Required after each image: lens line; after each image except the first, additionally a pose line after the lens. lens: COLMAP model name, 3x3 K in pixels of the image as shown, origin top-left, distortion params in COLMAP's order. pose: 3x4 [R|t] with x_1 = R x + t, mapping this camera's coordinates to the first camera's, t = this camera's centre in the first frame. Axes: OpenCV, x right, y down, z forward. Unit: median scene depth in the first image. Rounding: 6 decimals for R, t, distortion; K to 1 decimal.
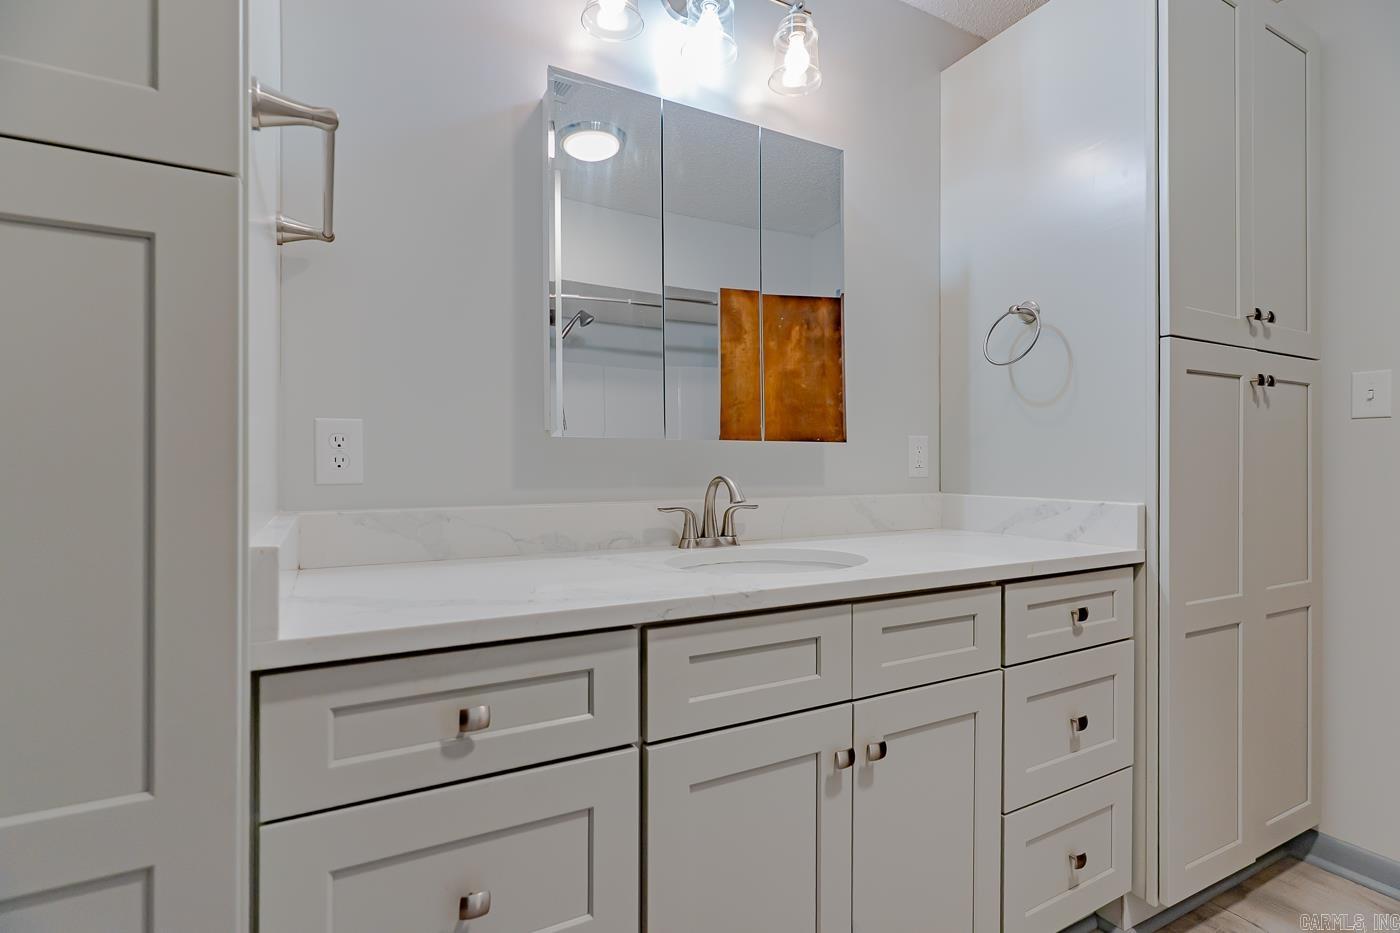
lens RADIAL K [[676.3, 0, 703.2], [0, 676.3, 462.1], [0, 0, 1]] dist [0.003980, 0.000271]
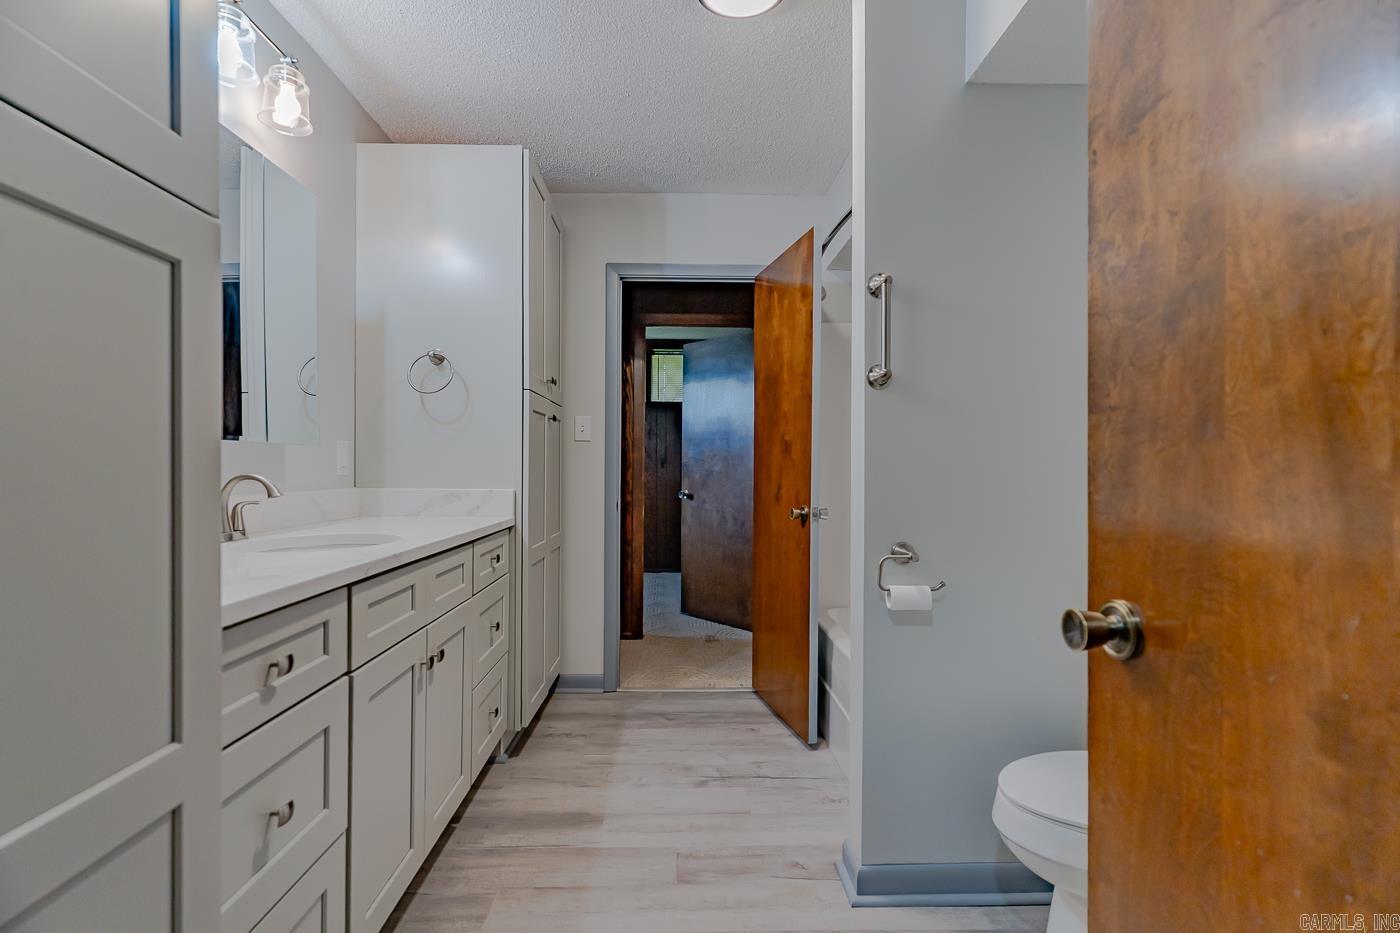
lens RADIAL K [[676.3, 0, 694.8], [0, 676.3, 469.4], [0, 0, 1]] dist [0.003980, 0.000271]
pose [[0.454073, 0.000873, 0.890964, -0.609290], [-0.007328, 0.999969, 0.002755, 0.004580], [-0.890934, -0.007780, 0.454065, -0.131523]]
